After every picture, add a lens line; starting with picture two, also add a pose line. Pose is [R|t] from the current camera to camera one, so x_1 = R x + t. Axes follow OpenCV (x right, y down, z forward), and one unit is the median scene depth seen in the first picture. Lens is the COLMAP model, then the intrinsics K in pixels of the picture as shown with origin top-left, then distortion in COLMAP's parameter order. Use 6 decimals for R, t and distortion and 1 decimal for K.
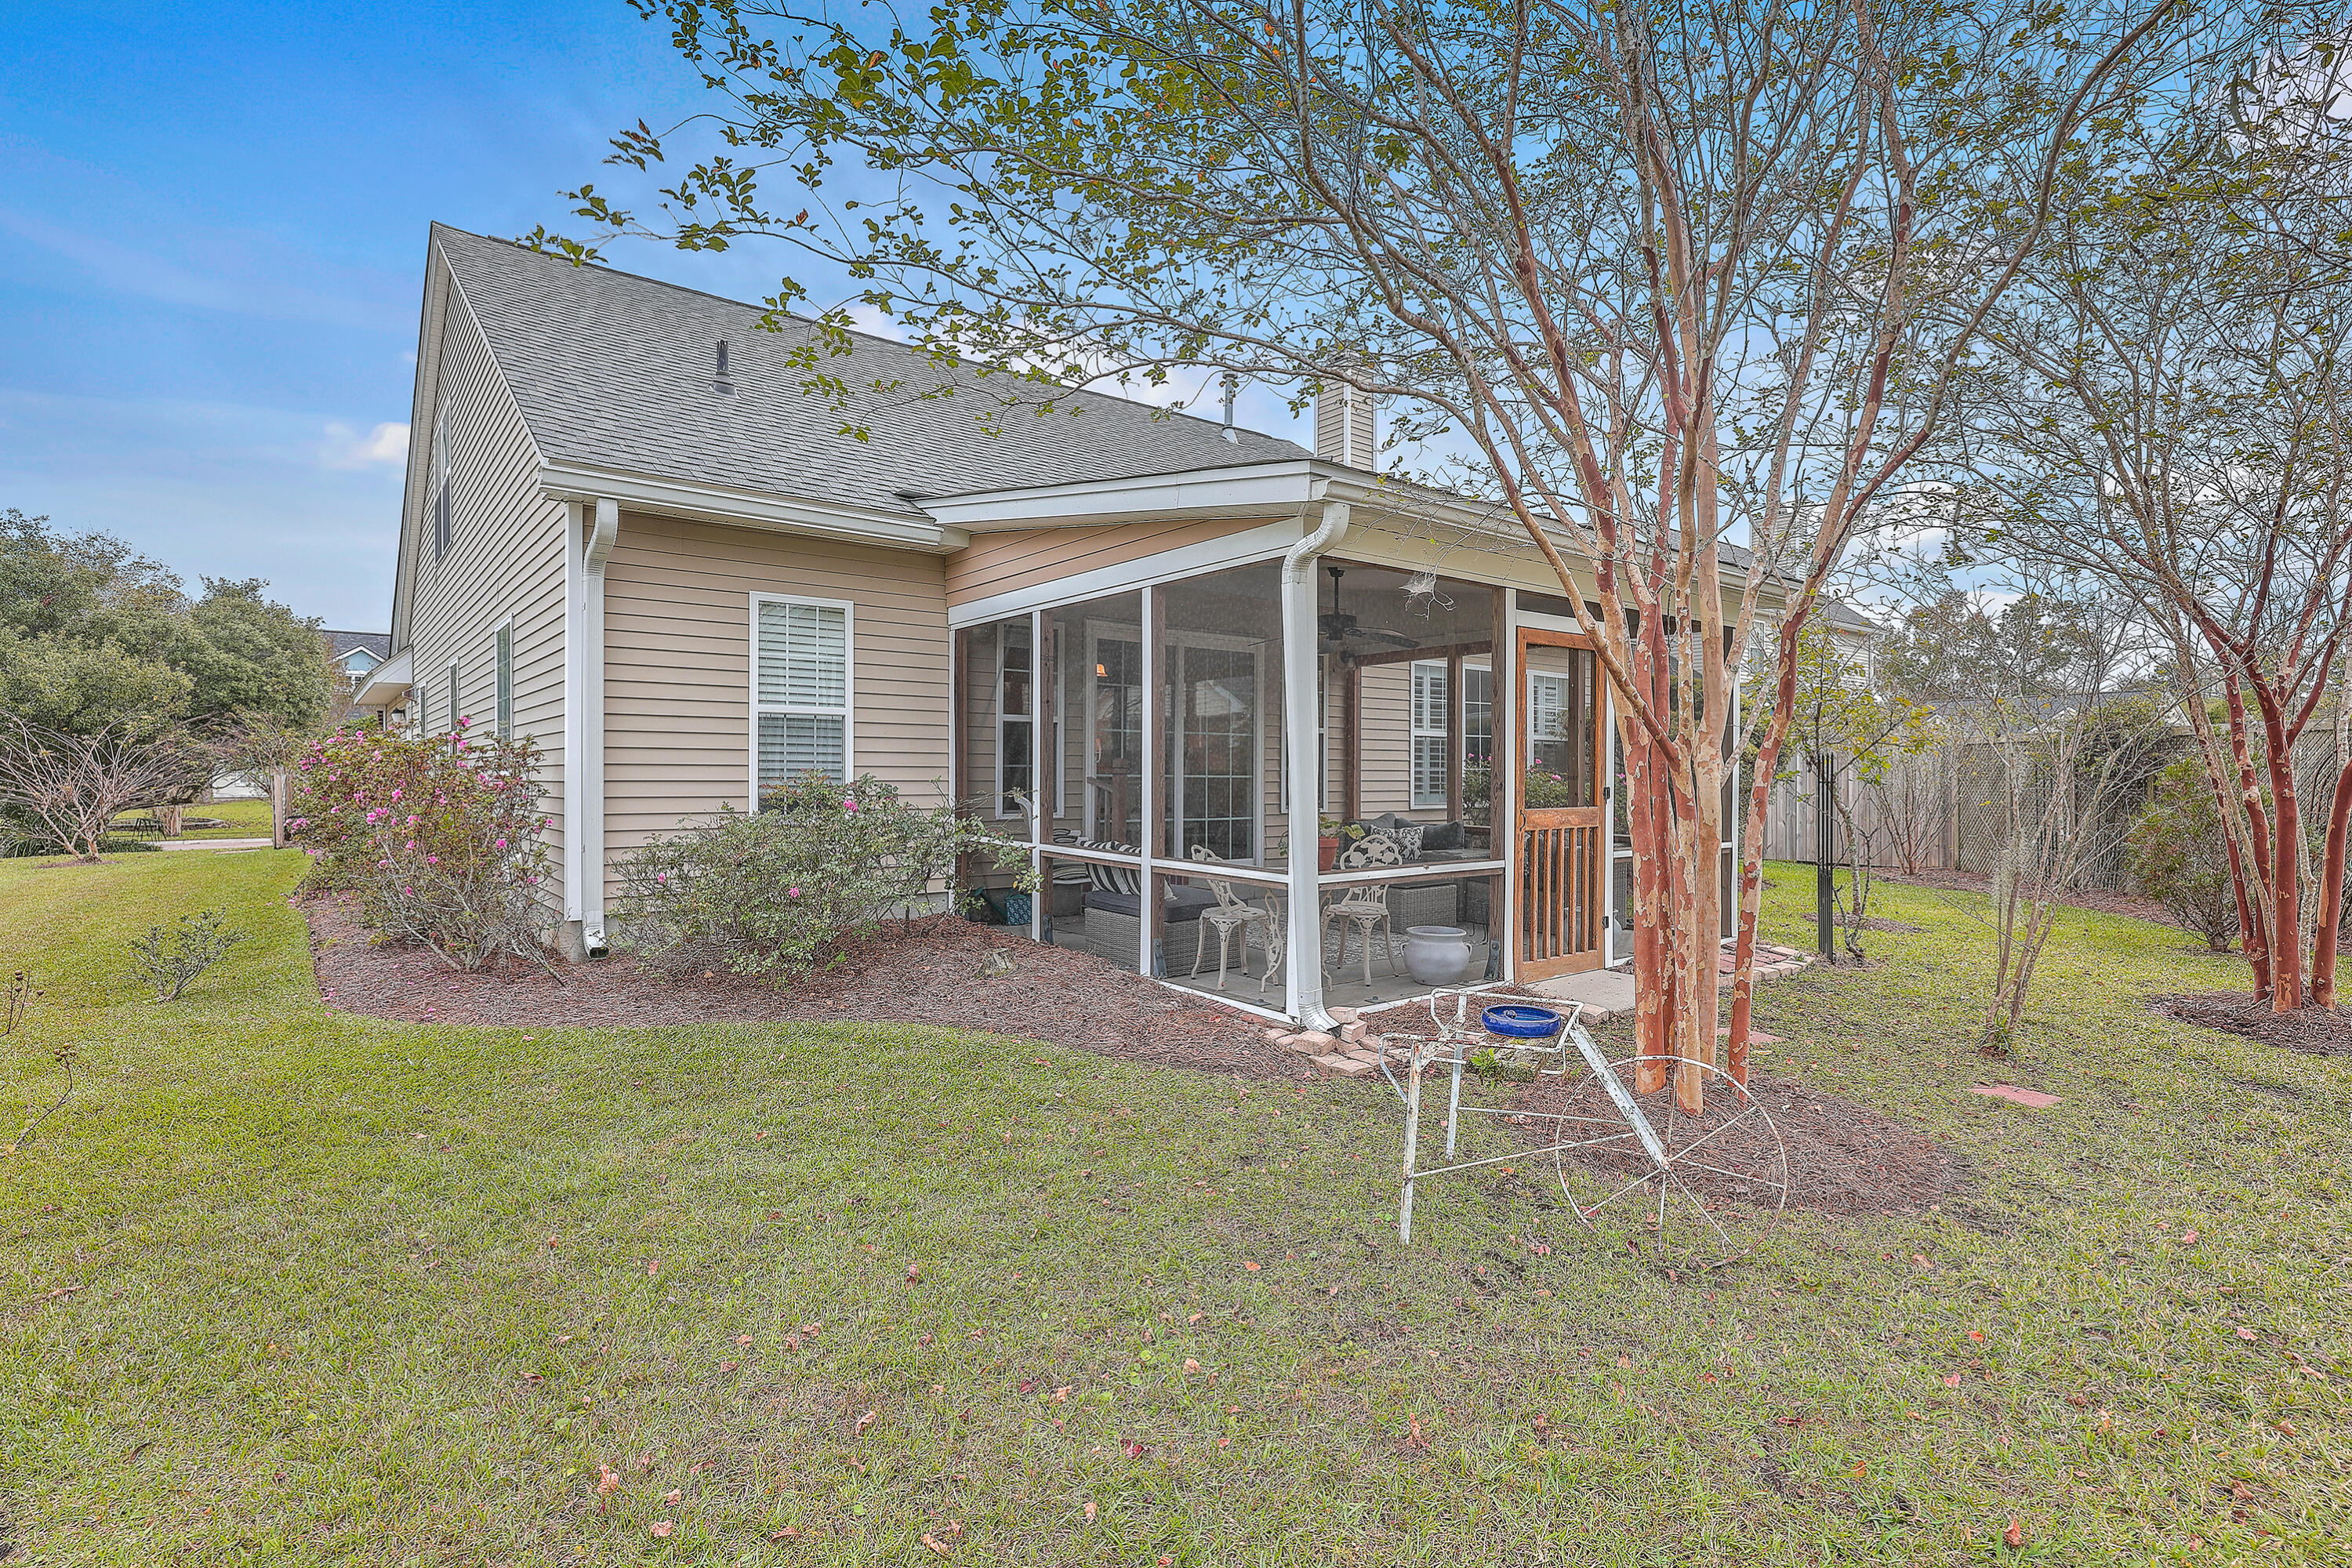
lens RADIAL K [[1112.6, 0, 1176.0], [0, 1112.6, 777.8], [0, 0, 1]] dist [0.001690, 0.000248]
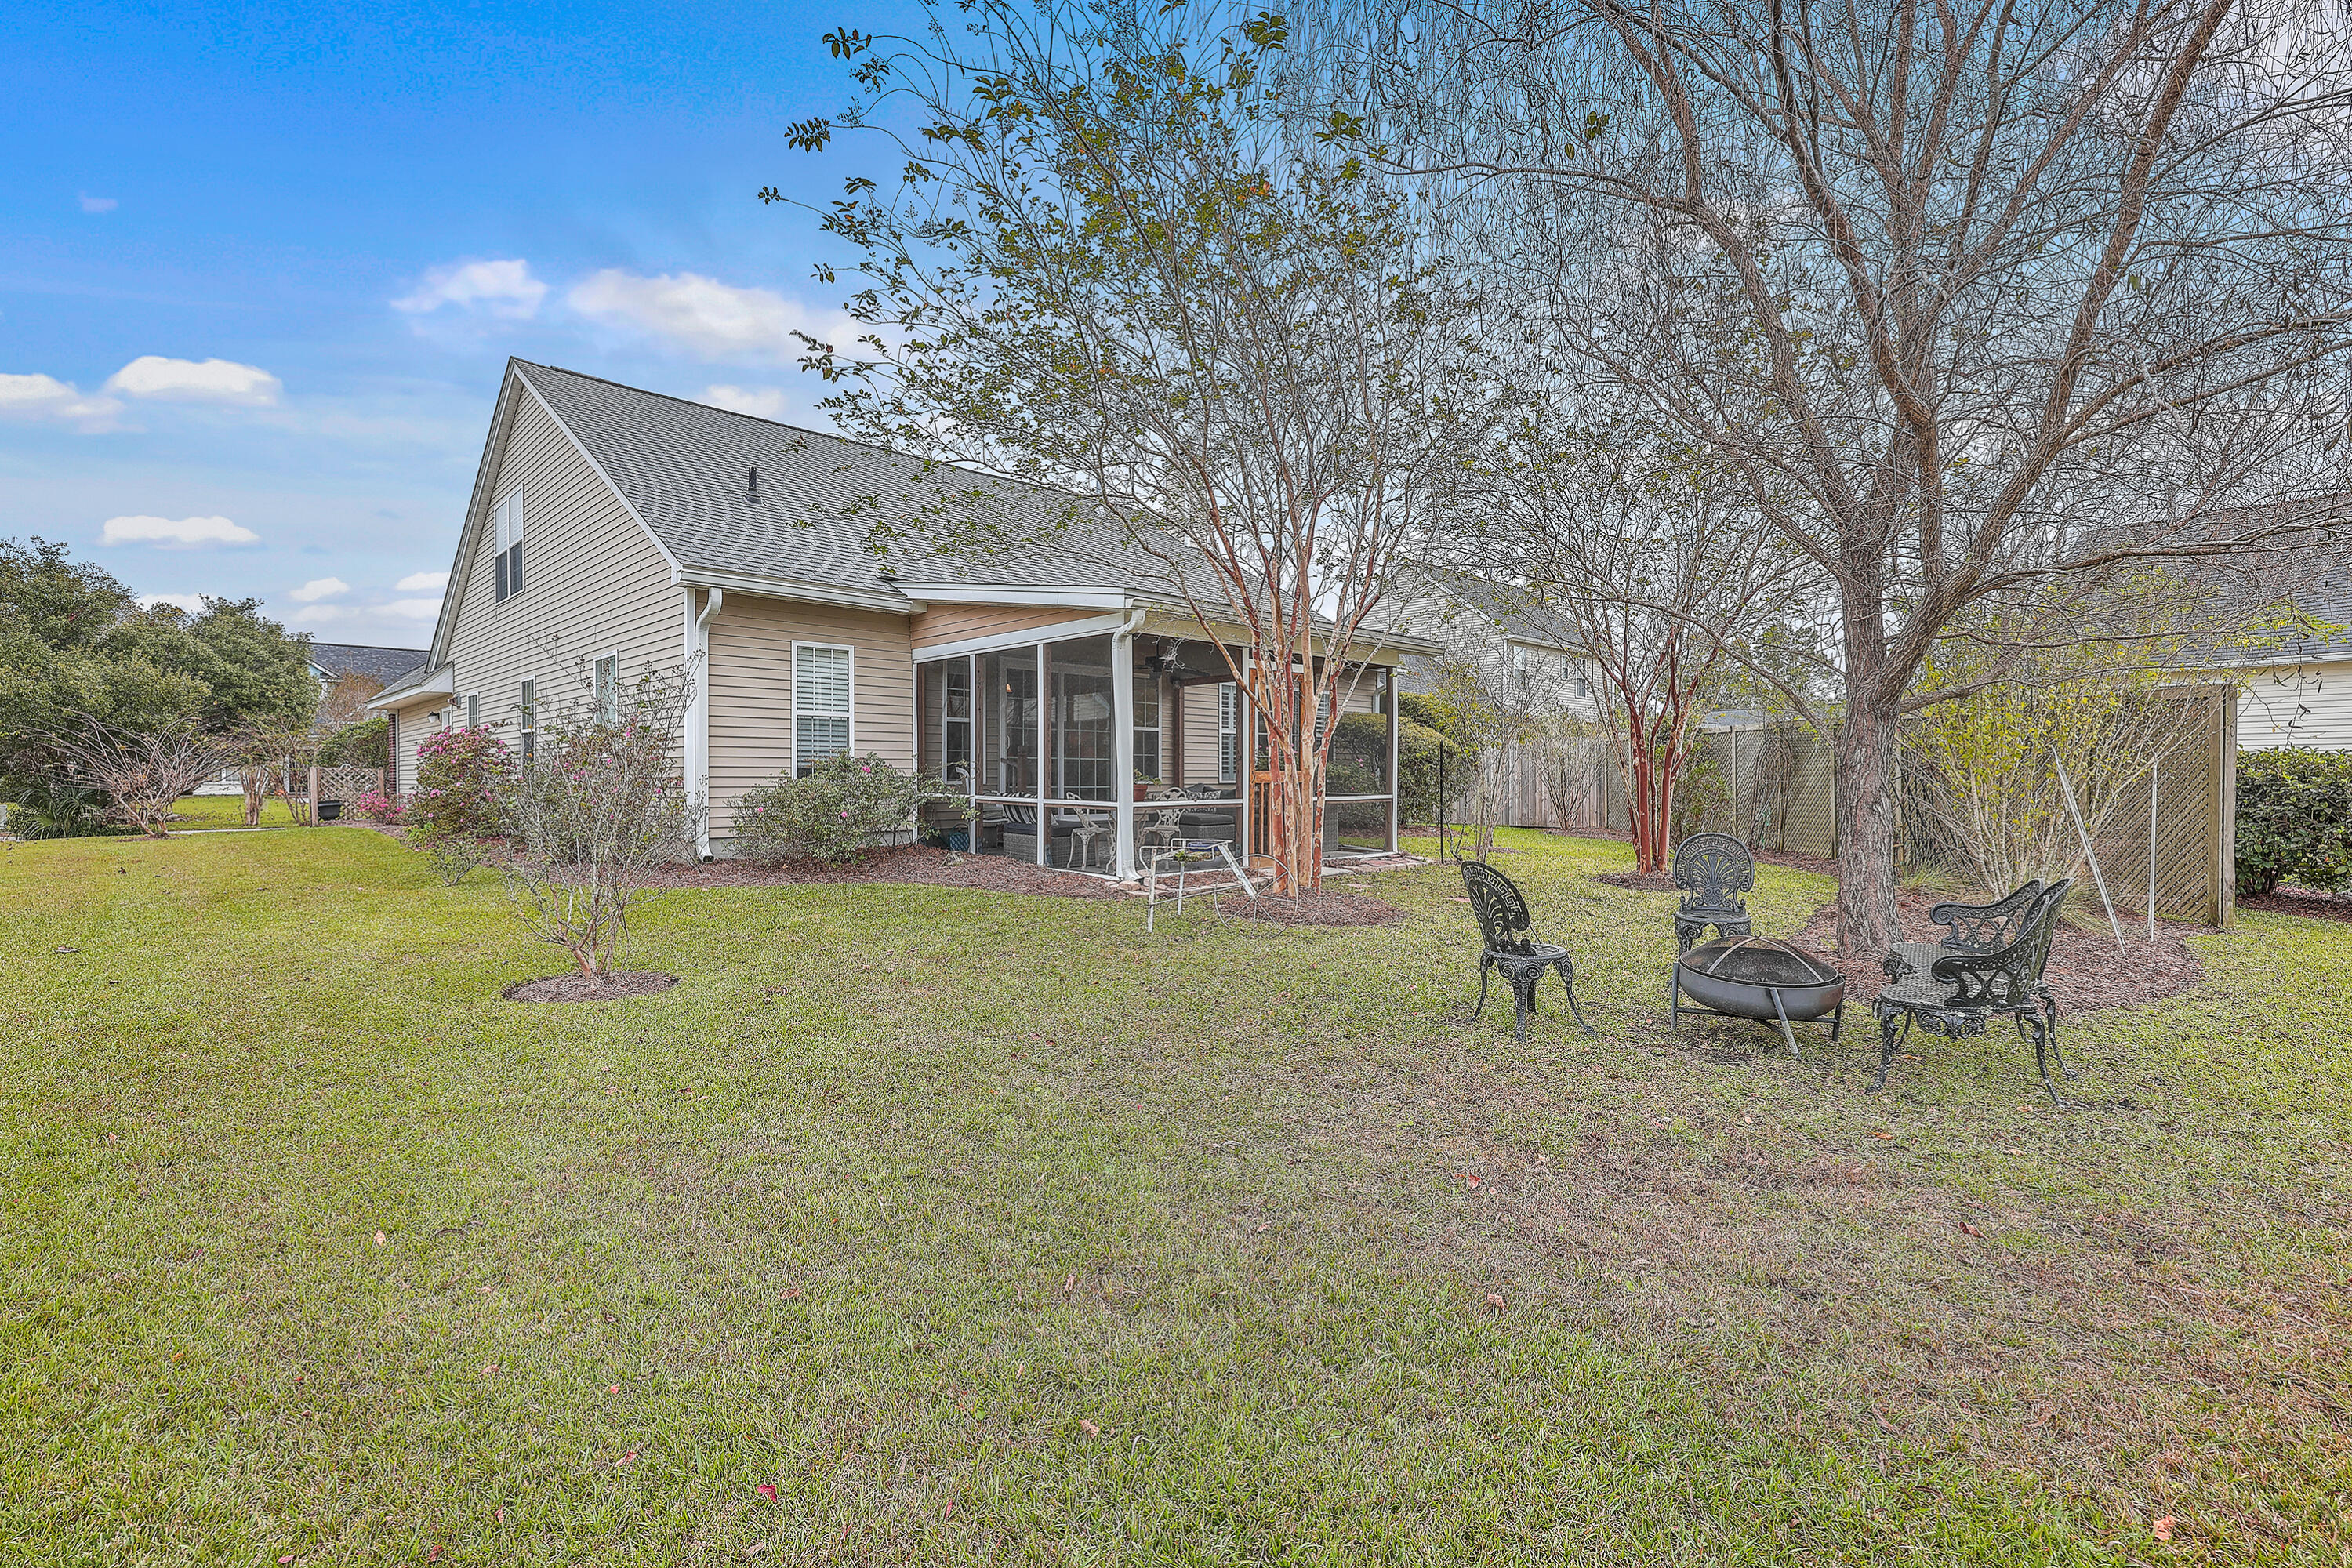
lens RADIAL K [[1031.9, 0, 1180.6], [0, 1031.9, 779.5], [0, 0, 1]] dist [0.000253, -0.000055]
pose [[0.993603, -0.003159, 0.112886, 0.007725], [0.003219, 0.999995, -0.000349, 0.035884], [-0.112884, 0.000710, 0.993608, -0.534503]]
